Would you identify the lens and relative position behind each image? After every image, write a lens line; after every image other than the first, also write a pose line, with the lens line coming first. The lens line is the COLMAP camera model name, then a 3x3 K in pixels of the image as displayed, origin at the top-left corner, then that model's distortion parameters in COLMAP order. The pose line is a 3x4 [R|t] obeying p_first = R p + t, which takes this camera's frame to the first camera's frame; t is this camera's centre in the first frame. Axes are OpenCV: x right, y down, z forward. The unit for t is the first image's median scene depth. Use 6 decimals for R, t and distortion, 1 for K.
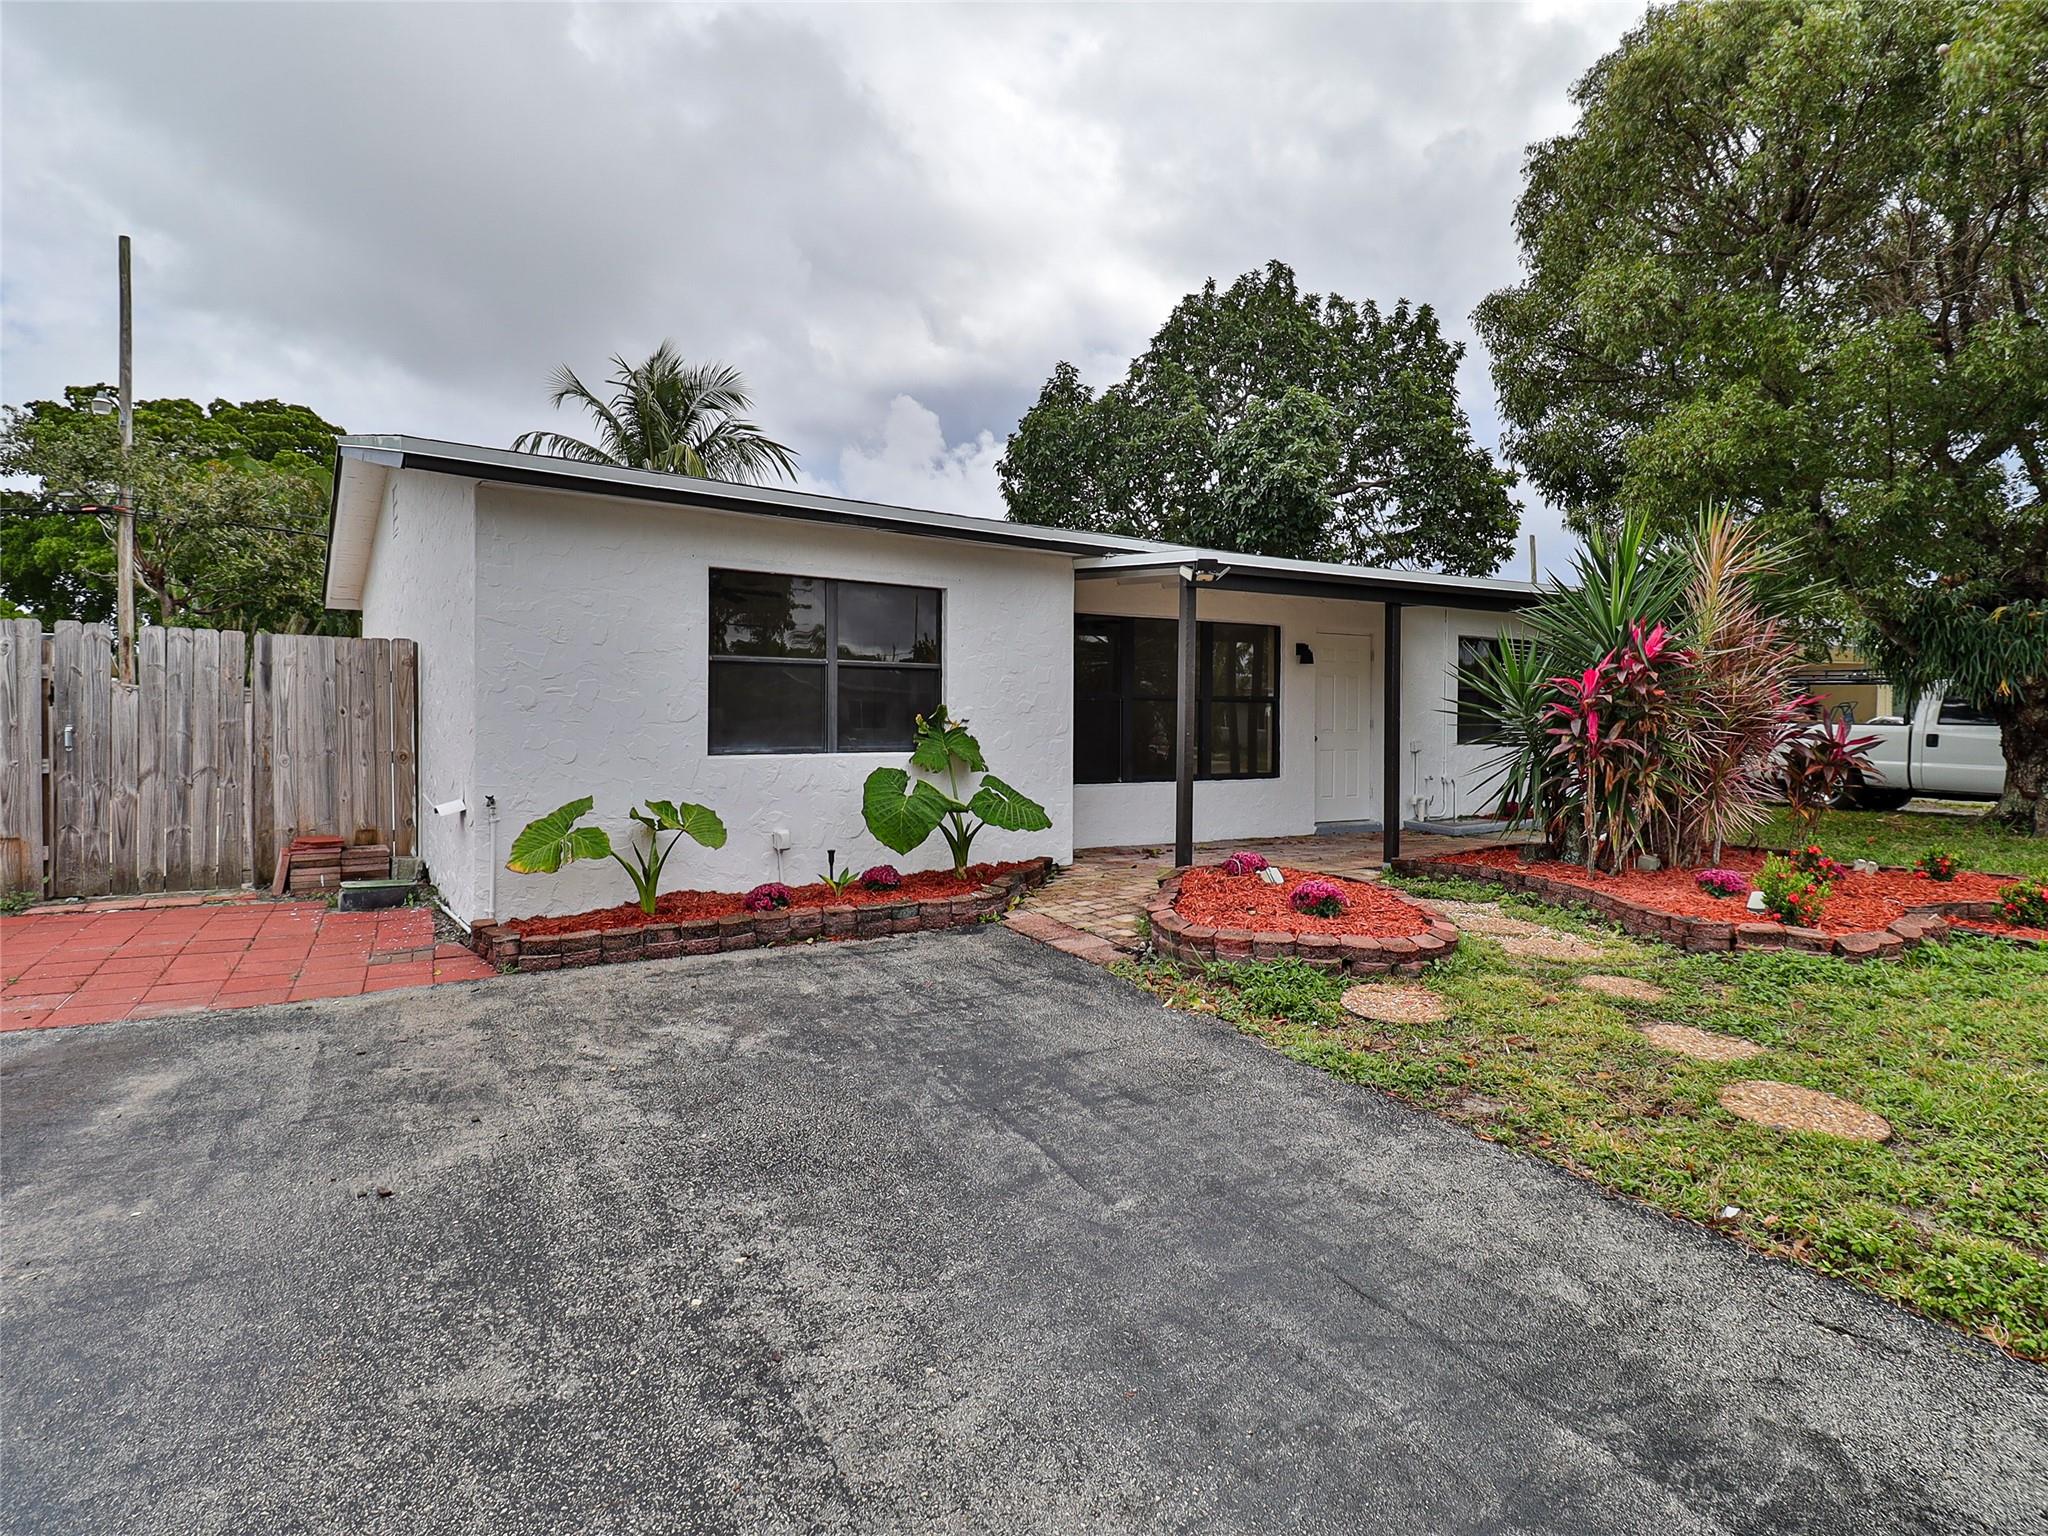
lens RADIAL K [[1076.1, 0, 1025.8], [0, 1076.1, 751.6], [0, 0, 1]] dist [-0.004919, -0.009298]
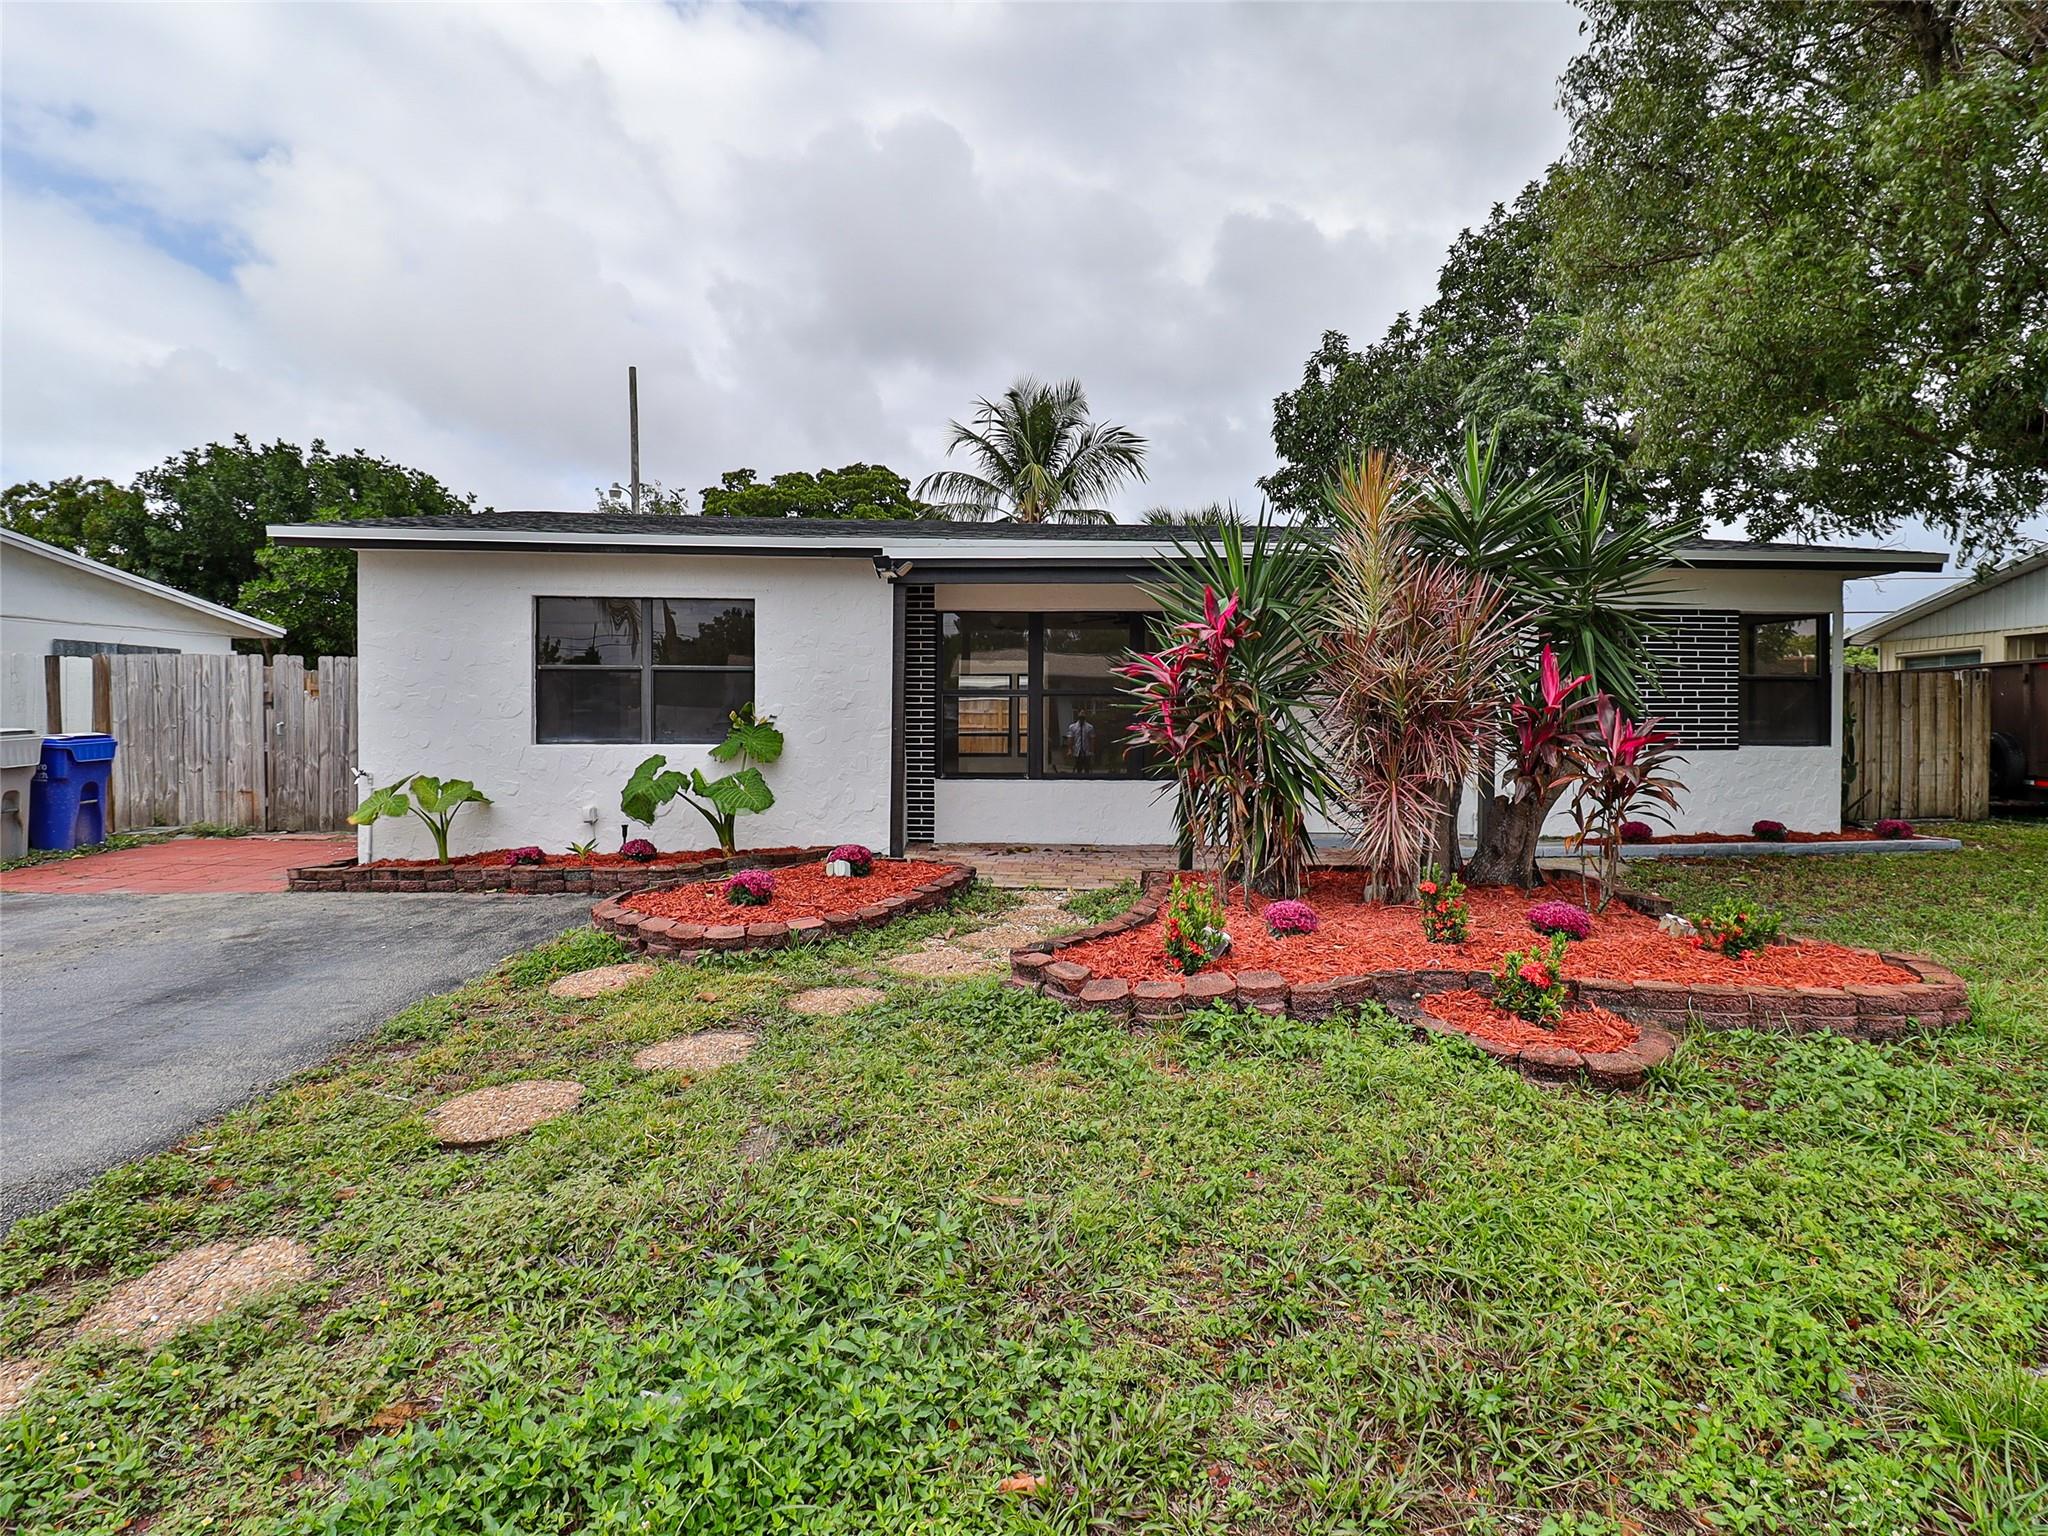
lens RADIAL K [[1076.1, 0, 1026.4], [0, 1076.1, 769.4], [0, 0, 1]] dist [-0.004919, -0.009298]
pose [[0.852692, 0.021343, -0.521978, 0.833337], [-0.013359, 0.999729, 0.019054, 0.001164], [0.522243, -0.009274, 0.852746, 0.215310]]
